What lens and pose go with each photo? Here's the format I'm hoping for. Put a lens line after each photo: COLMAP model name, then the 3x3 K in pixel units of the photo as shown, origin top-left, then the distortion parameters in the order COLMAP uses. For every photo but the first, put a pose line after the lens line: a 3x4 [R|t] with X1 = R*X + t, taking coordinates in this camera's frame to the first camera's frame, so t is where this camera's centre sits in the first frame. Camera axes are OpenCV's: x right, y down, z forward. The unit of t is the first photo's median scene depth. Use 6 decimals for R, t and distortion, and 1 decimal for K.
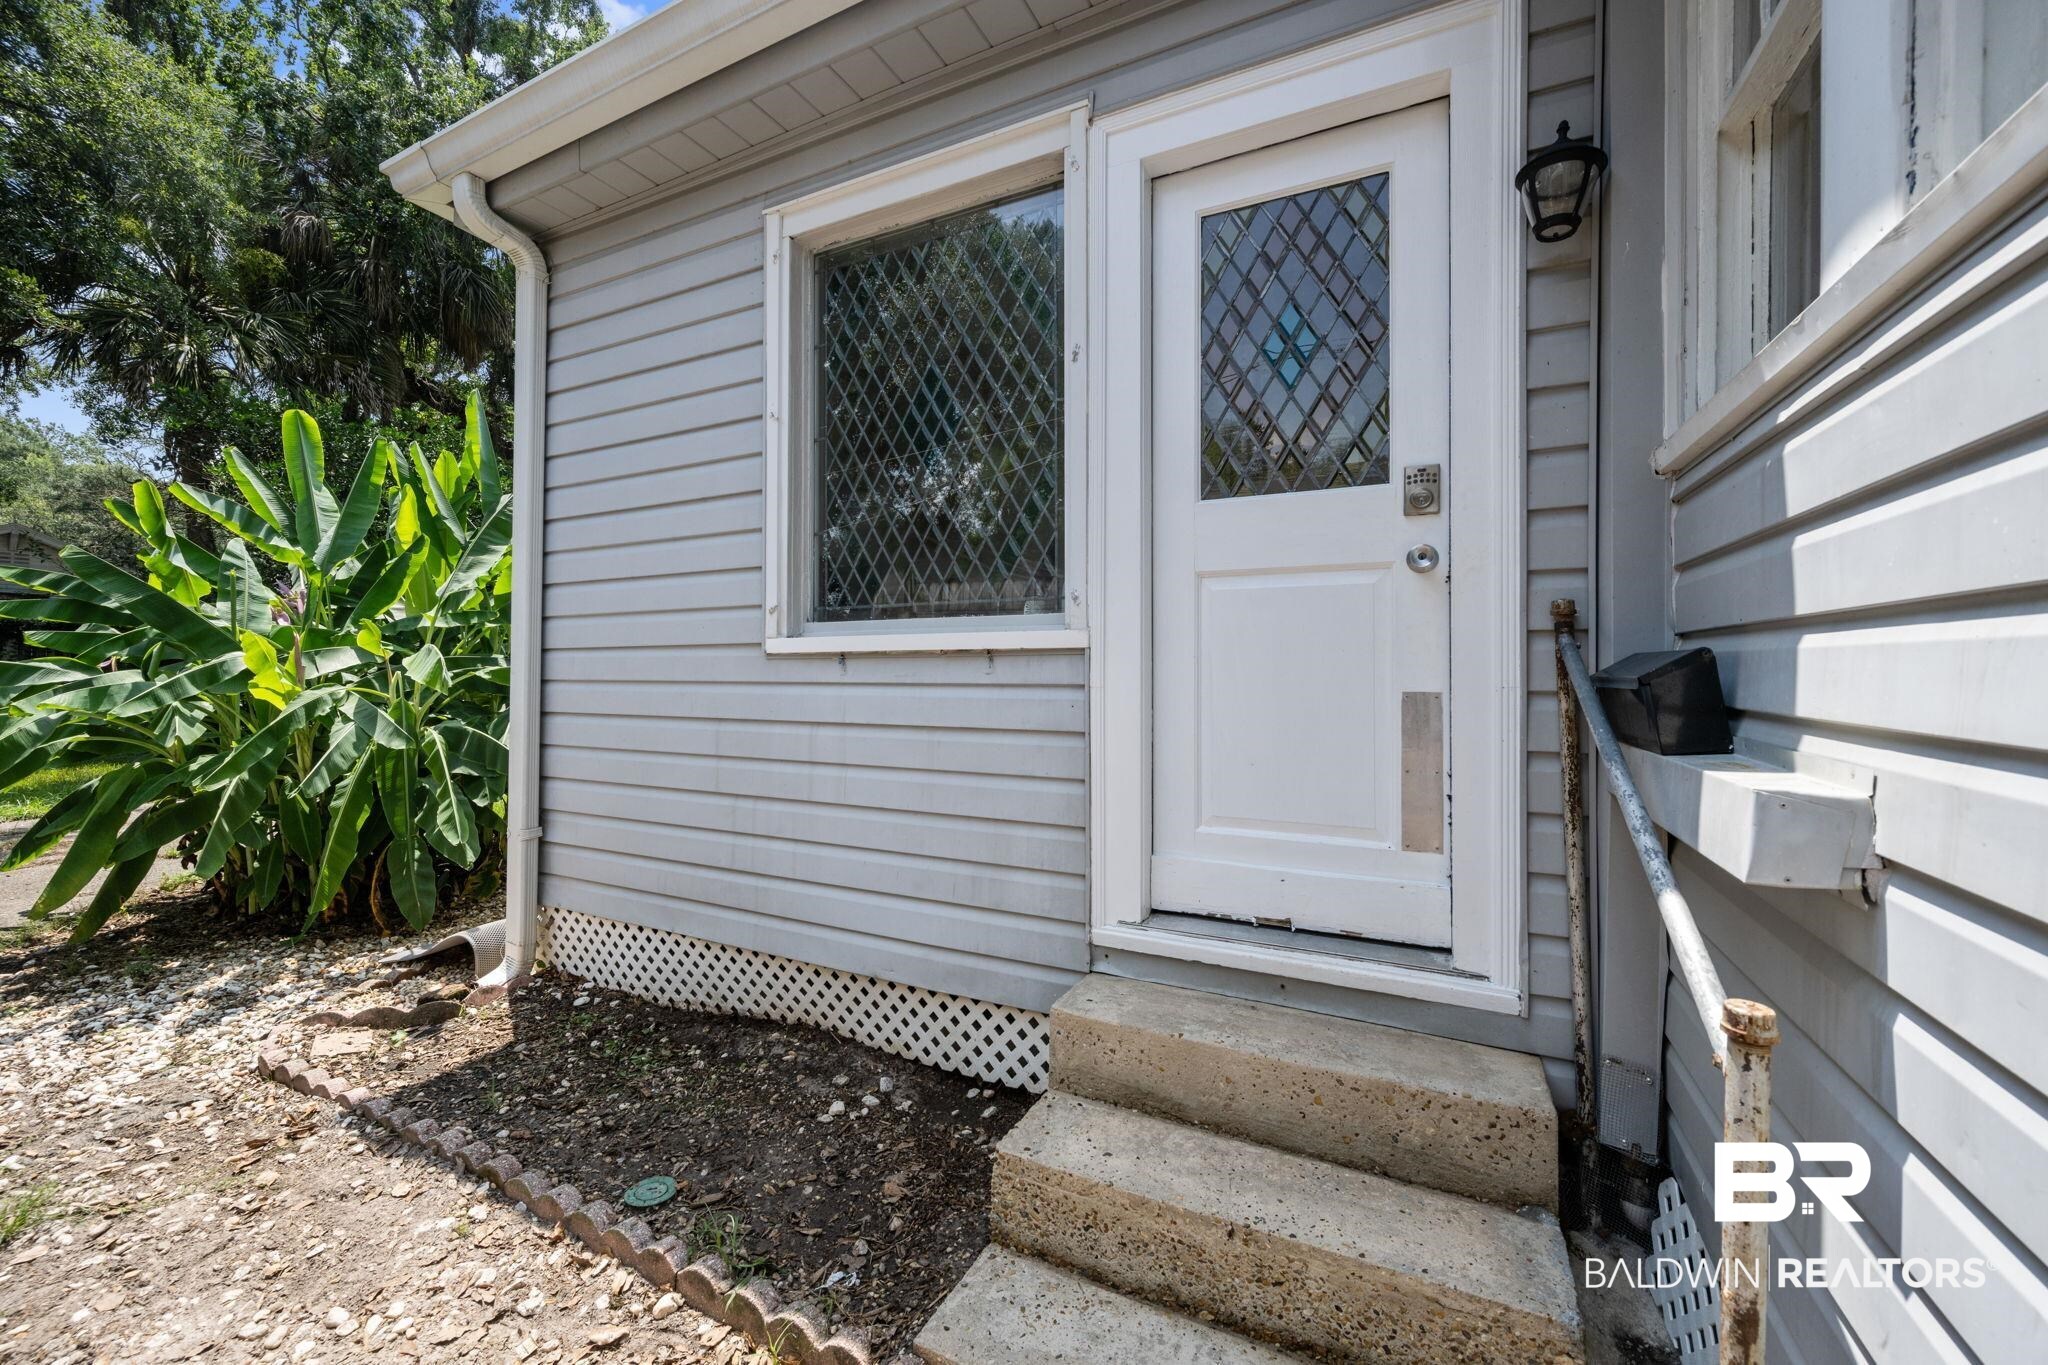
lens RADIAL K [[843.8, 0, 1040.8], [0, 843.8, 684.0], [0, 0, 1]] dist [0.002735, -0.000389]
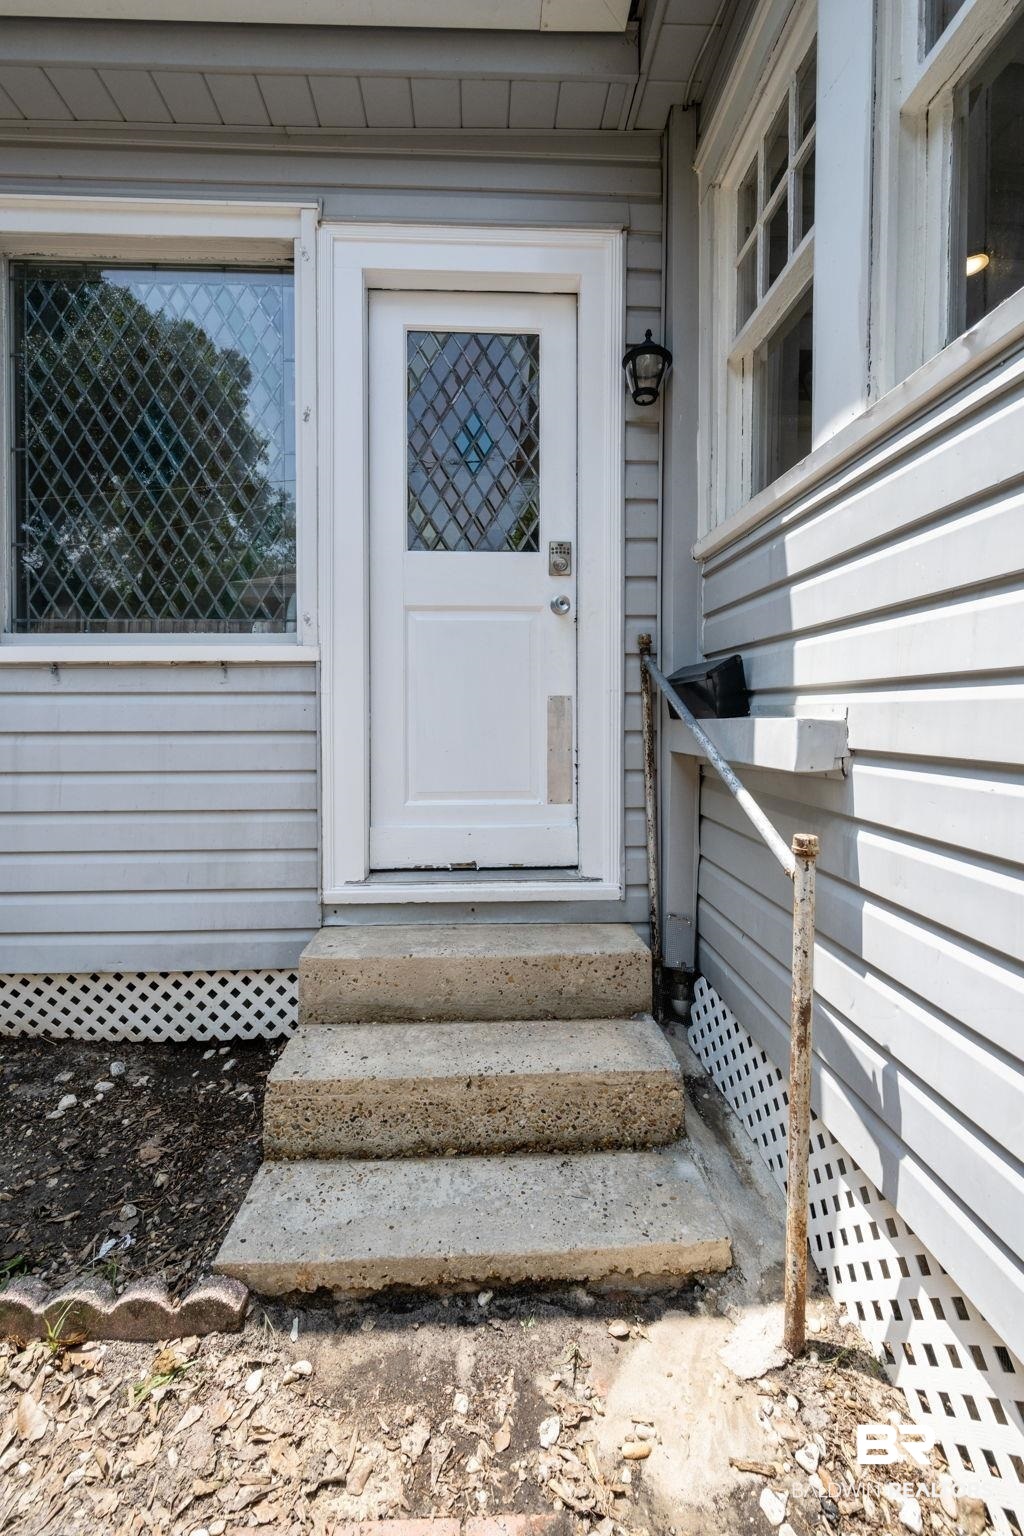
lens RADIAL K [[632.9, 0, 513.7], [0, 632.9, 743.6], [0, 0, 1]] dist [0.002735, -0.000389]
pose [[0.867448, -0.021932, 0.497044, -0.176330], [0.017092, 0.999752, 0.014285, 0.076678], [-0.497234, -0.003896, 0.867608, 0.071554]]
